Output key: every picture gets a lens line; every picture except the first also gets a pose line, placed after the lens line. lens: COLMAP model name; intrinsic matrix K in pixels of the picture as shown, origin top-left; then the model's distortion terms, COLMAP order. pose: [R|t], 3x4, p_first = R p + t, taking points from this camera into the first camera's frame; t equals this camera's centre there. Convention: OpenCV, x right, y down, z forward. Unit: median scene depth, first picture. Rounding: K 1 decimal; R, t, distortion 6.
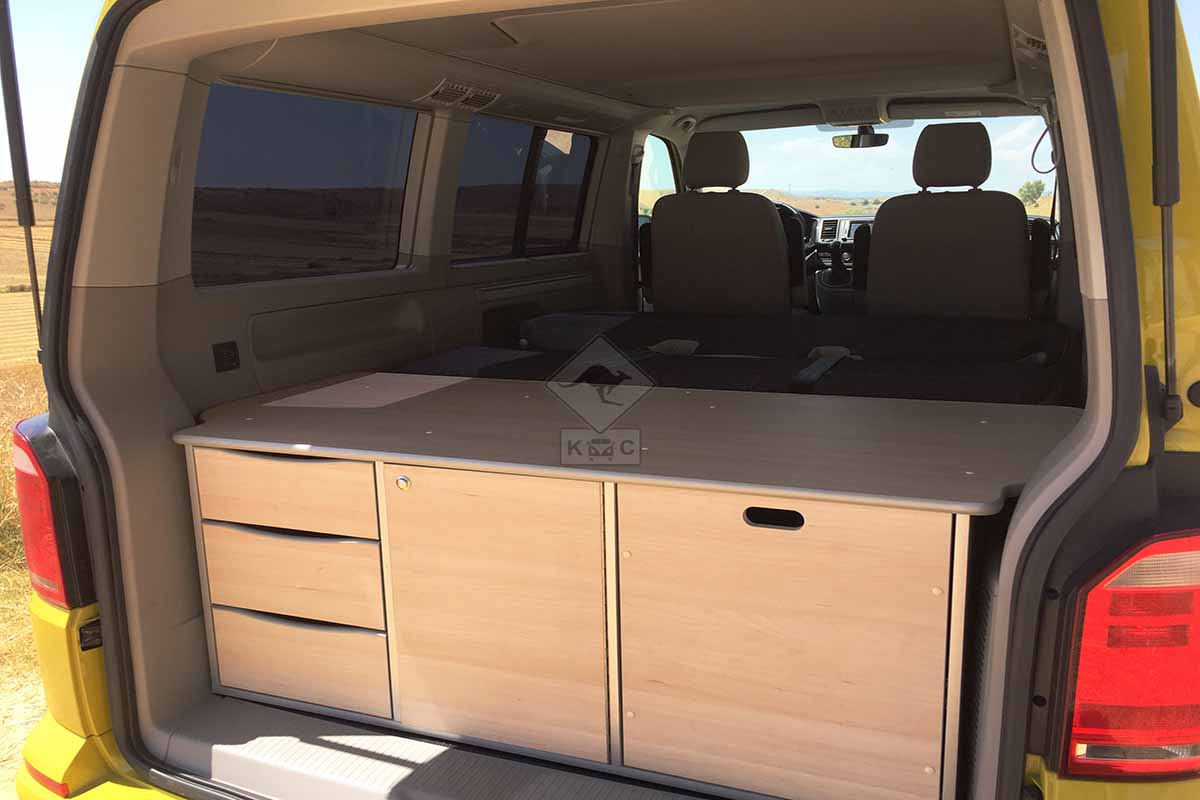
lens RADIAL K [[954.1, 0, 591.3], [0, 954.1, 426.0], [0, 0, 1]] dist [0.064365, -0.088309]
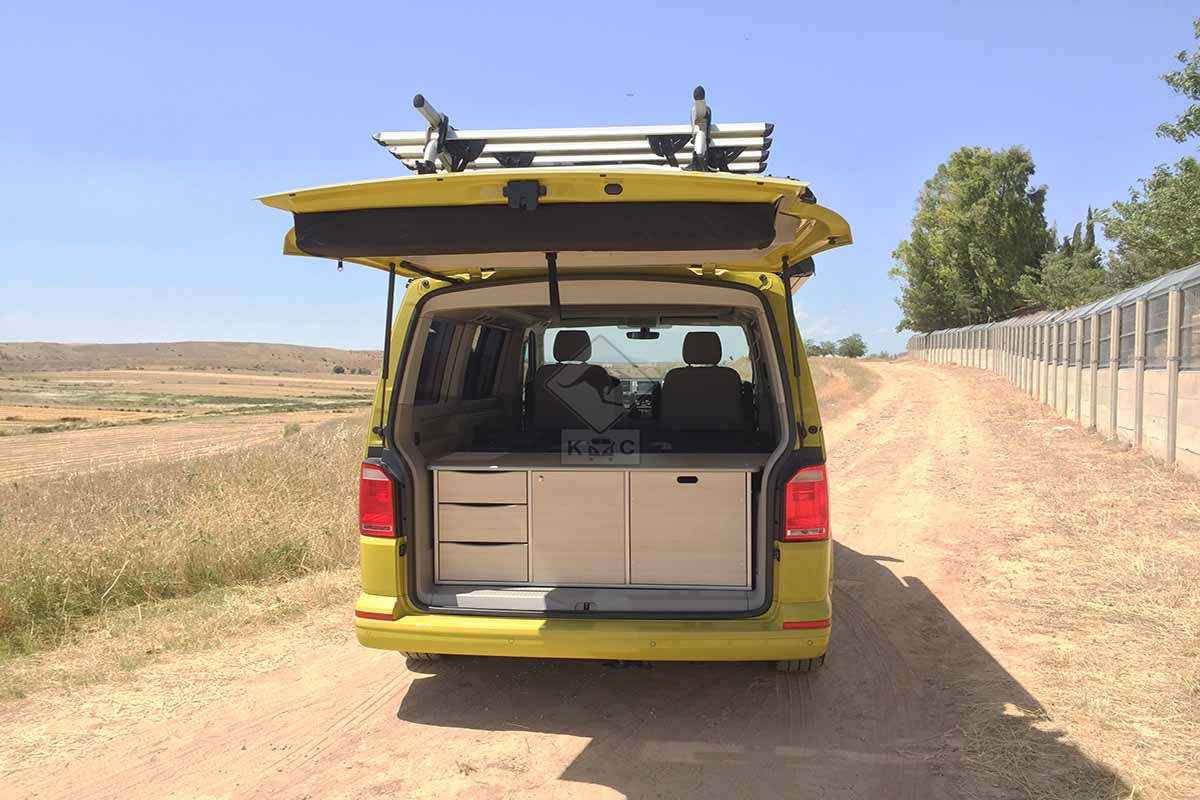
lens RADIAL K [[973.0, 0, 533.5], [0, 973.0, 420.4], [0, 0, 1]] dist [0.033162, -0.001639]
pose [[0.971982, 0.001939, 0.235046, -0.758939], [0.038137, 0.985416, -0.165833, 0.309734], [-0.231939, 0.170151, 0.957733, -1.388791]]
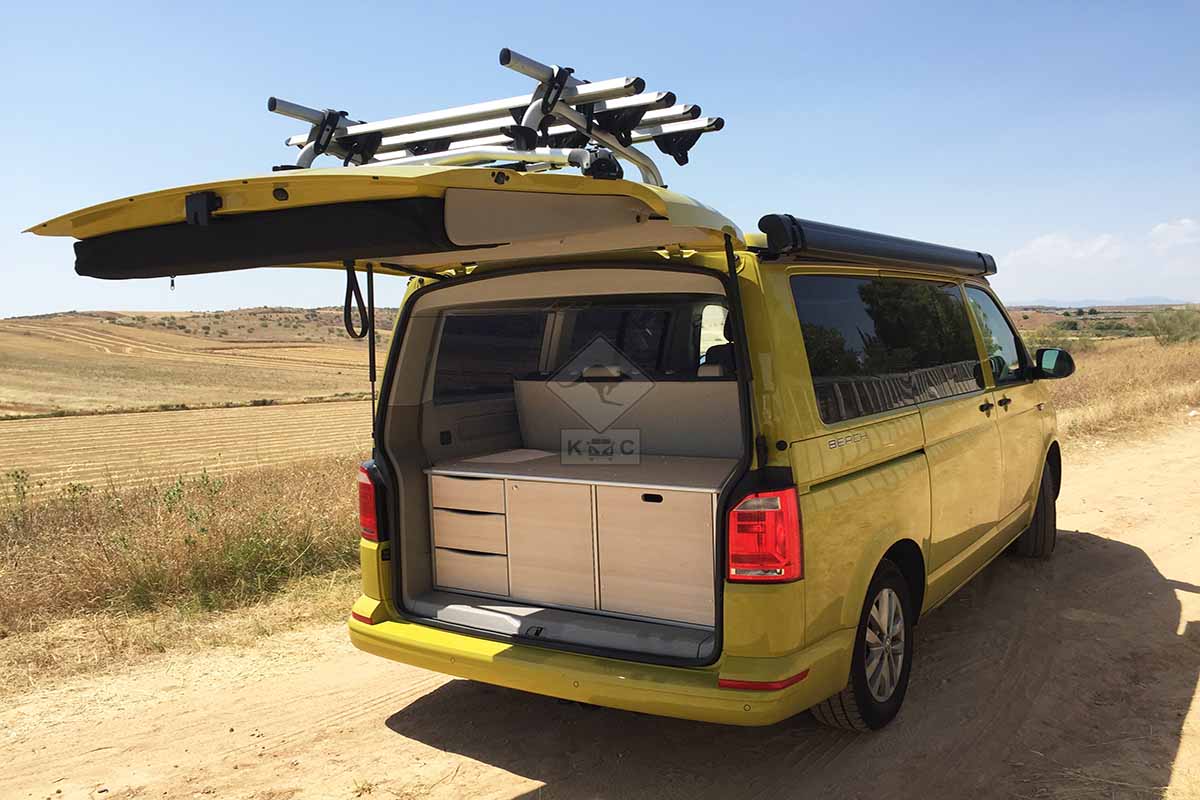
lens RADIAL K [[954.1, 0, 591.3], [0, 954.1, 426.0], [0, 0, 1]] dist [0.064365, -0.088309]
pose [[0.980678, 0.006485, -0.195519, 0.414543], [-0.029376, 0.993000, -0.114405, 0.158313], [0.193409, 0.117938, 0.974004, -1.183983]]
